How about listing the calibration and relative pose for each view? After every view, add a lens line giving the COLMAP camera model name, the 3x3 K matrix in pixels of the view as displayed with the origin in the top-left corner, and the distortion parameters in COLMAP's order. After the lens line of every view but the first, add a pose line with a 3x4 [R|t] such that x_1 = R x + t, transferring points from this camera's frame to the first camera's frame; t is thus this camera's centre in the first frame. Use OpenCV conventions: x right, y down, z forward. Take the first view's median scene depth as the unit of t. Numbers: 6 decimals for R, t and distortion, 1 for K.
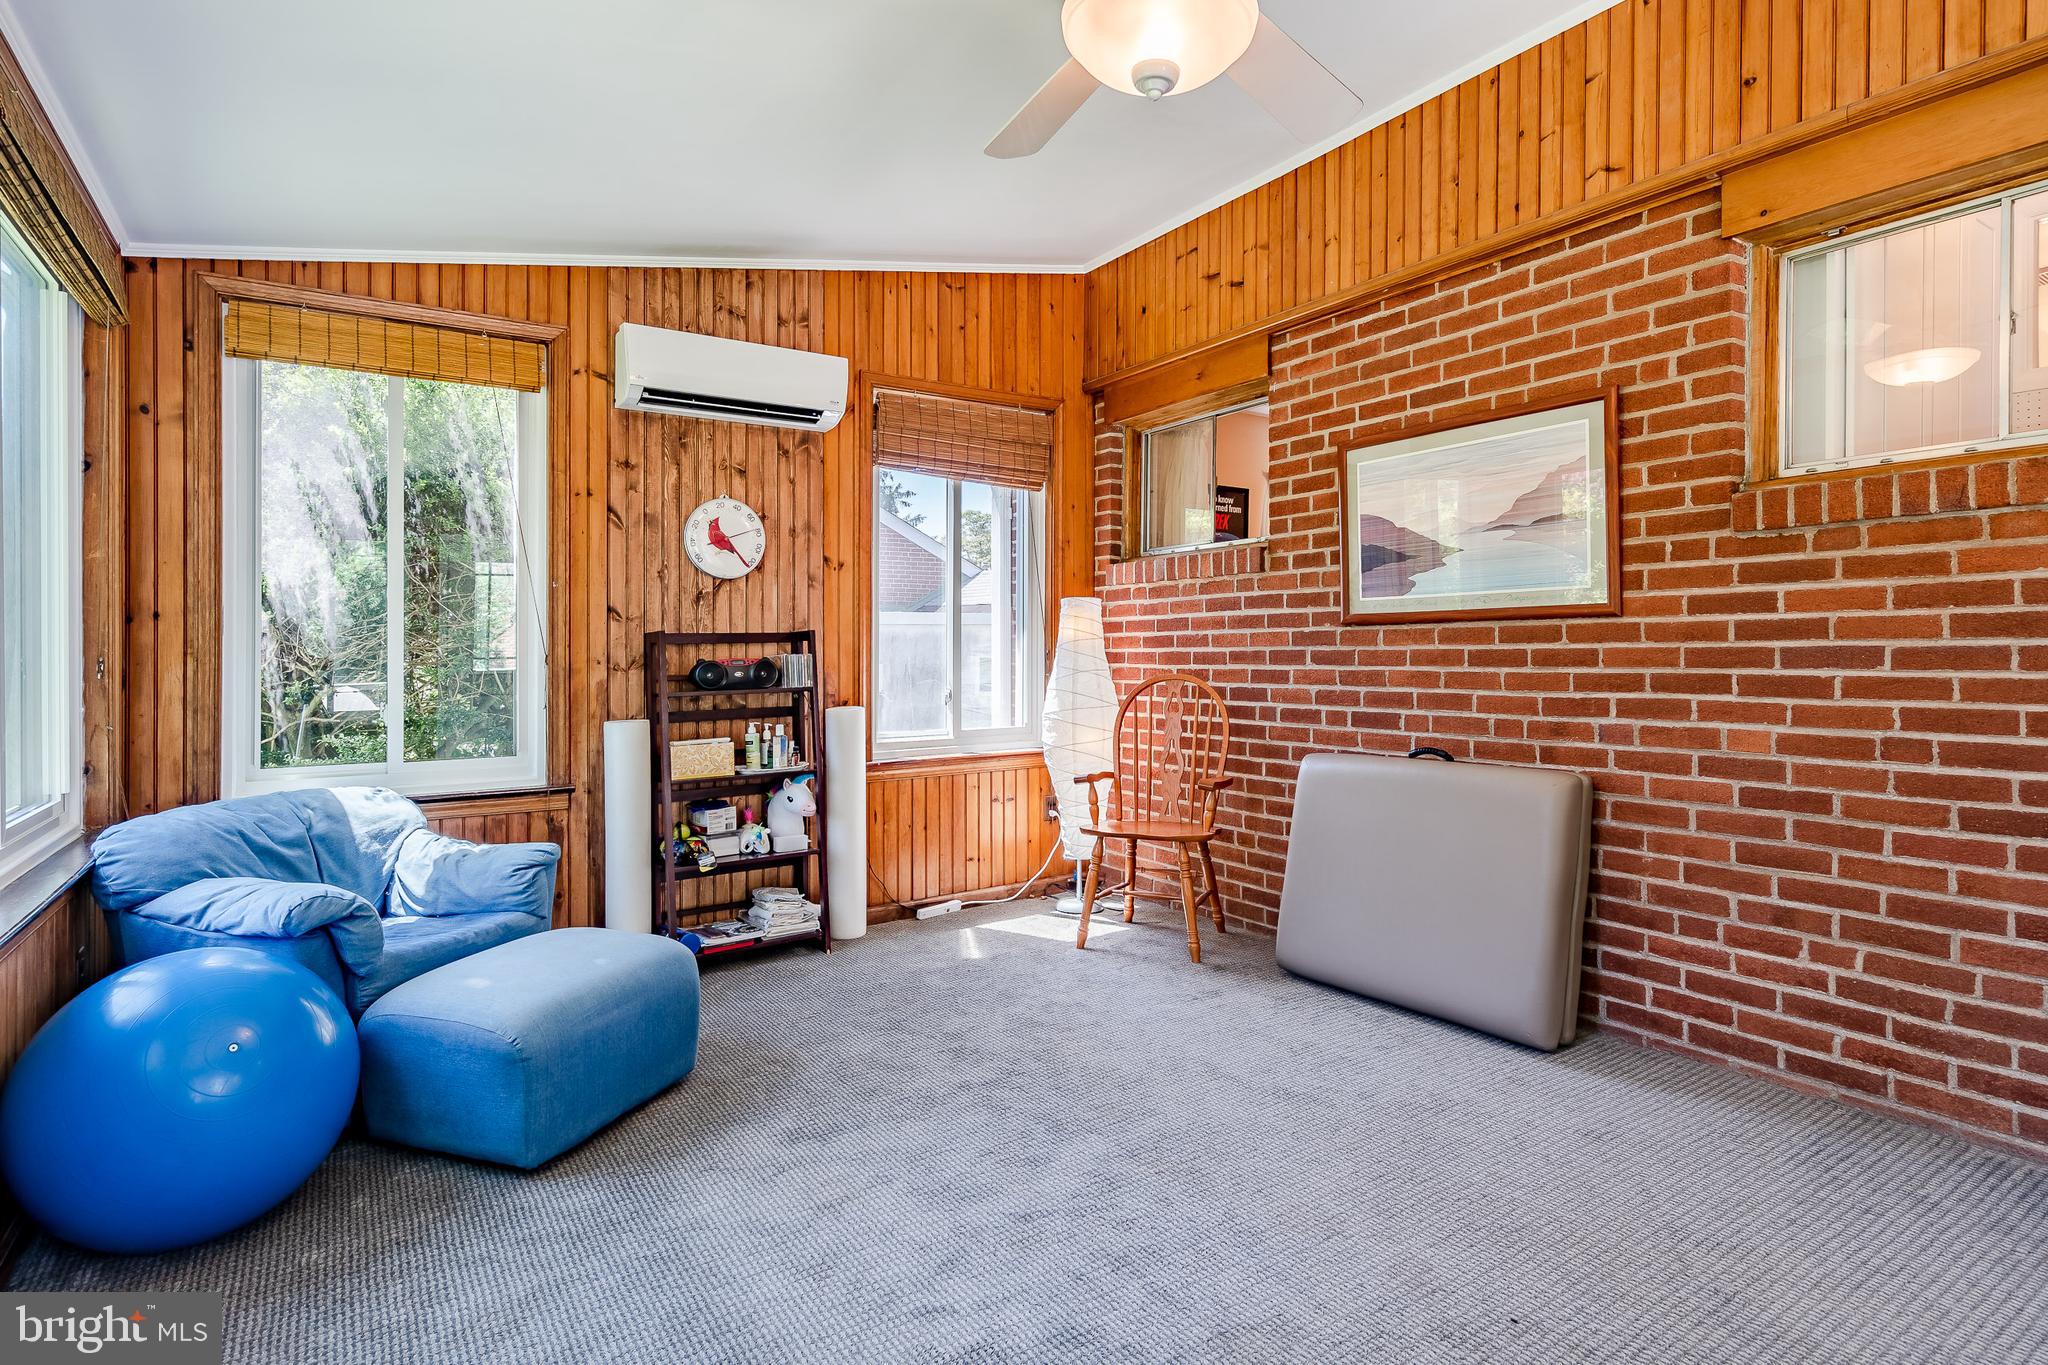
lens RADIAL K [[1052.3, 0, 1018.8], [0, 1052.3, 675.1], [0, 0, 1]] dist [0.009431, 0.000473]
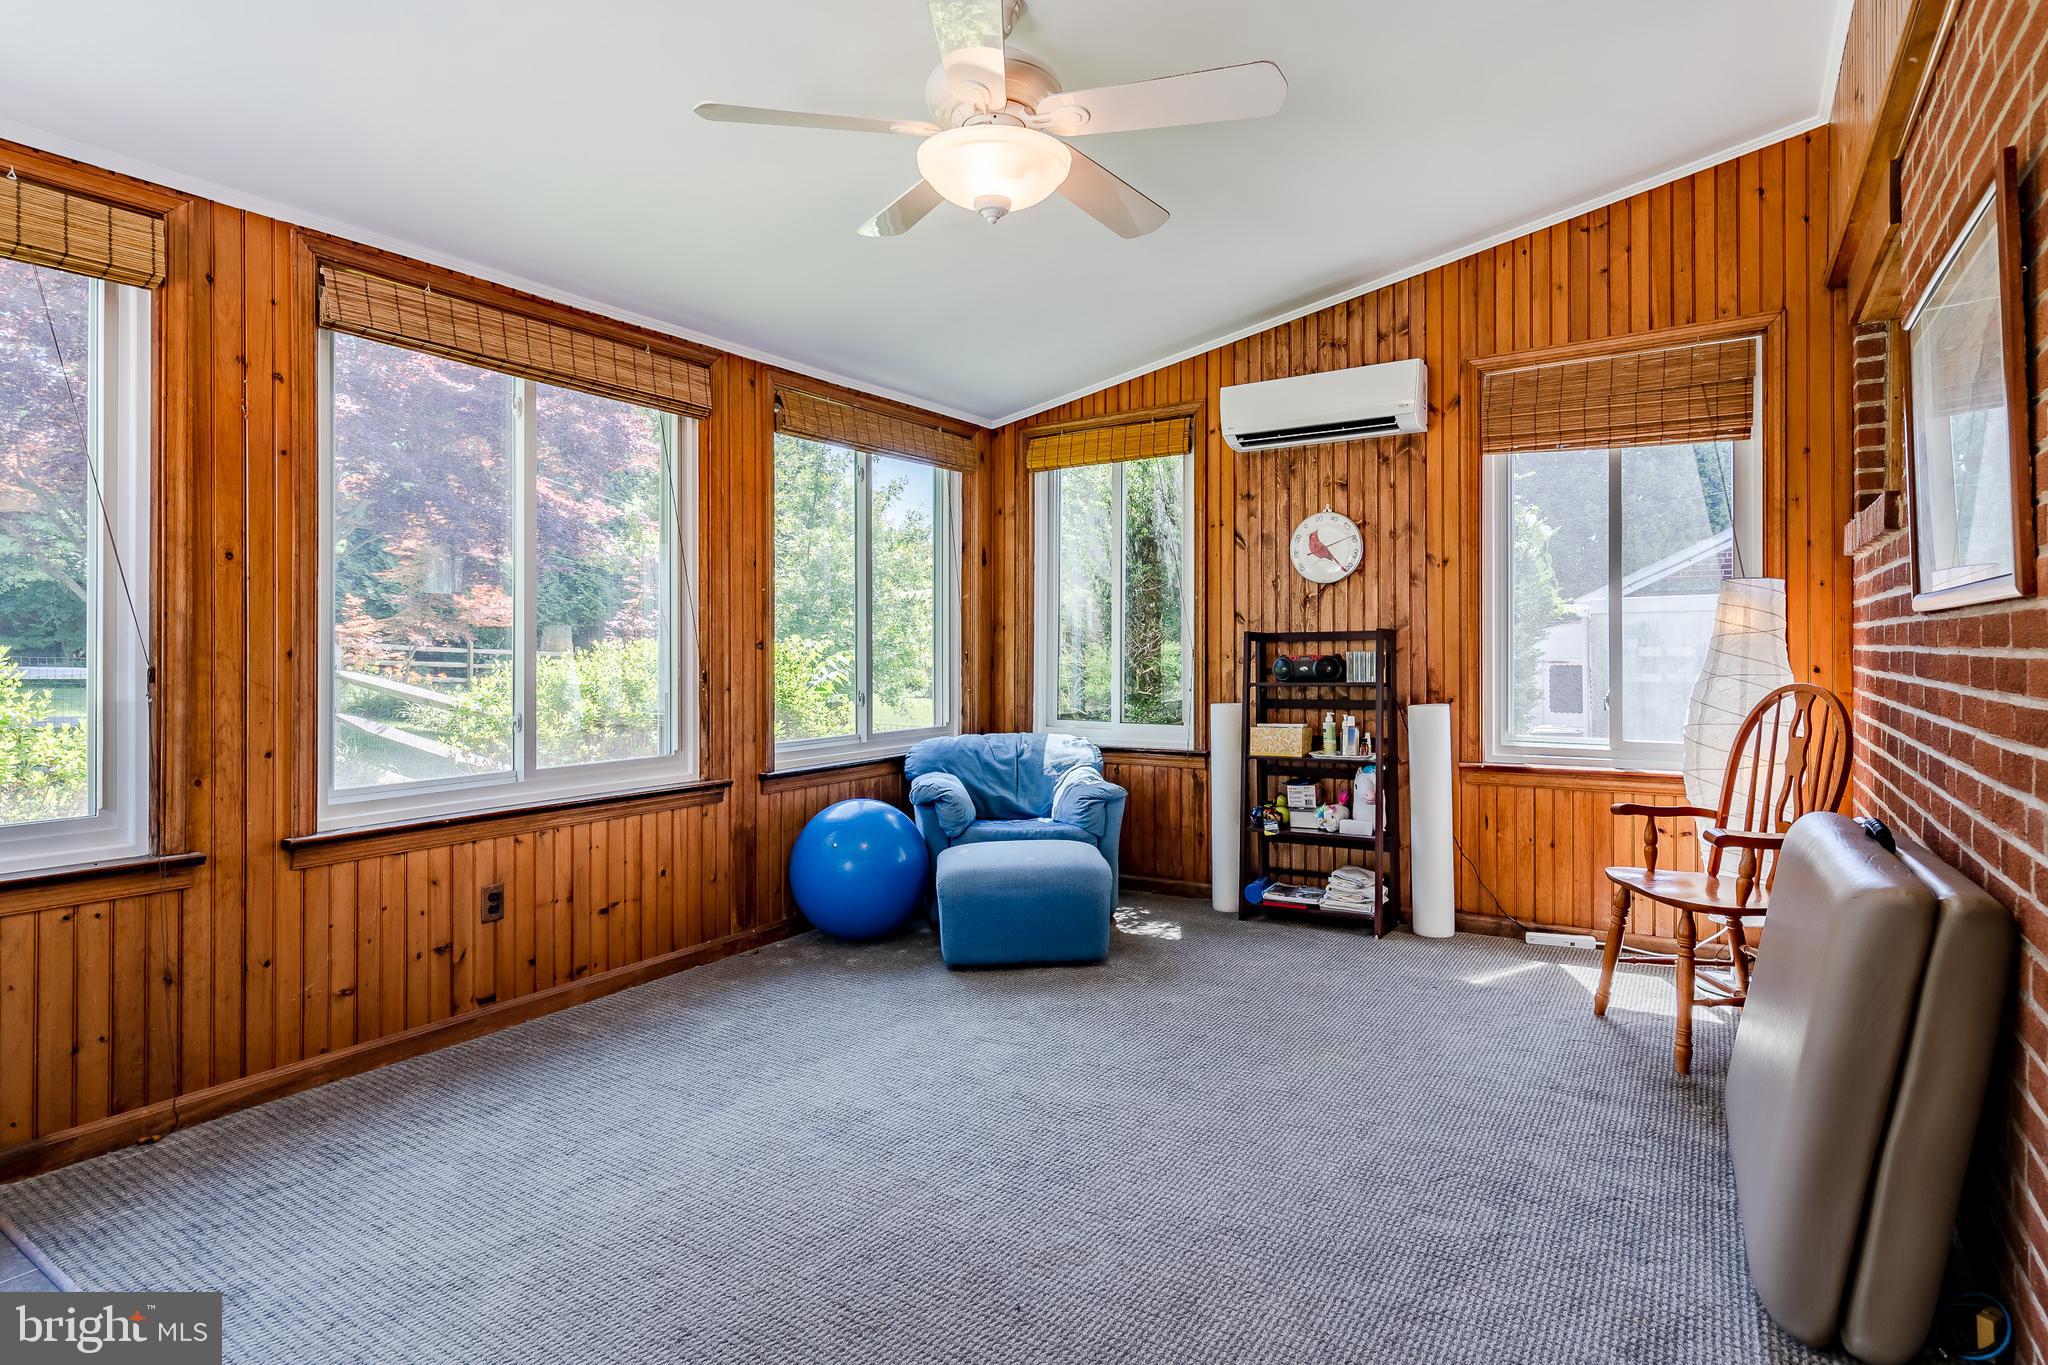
lens RADIAL K [[1052.3, 0, 996.2], [0, 1052.3, 645.7], [0, 0, 1]] dist [0.009431, 0.000473]
pose [[0.384519, 0.006458, -0.923094, 0.631017], [-0.013238, 0.999911, 0.001481, -0.022327], [0.923022, 0.011650, 0.384570, 0.246566]]
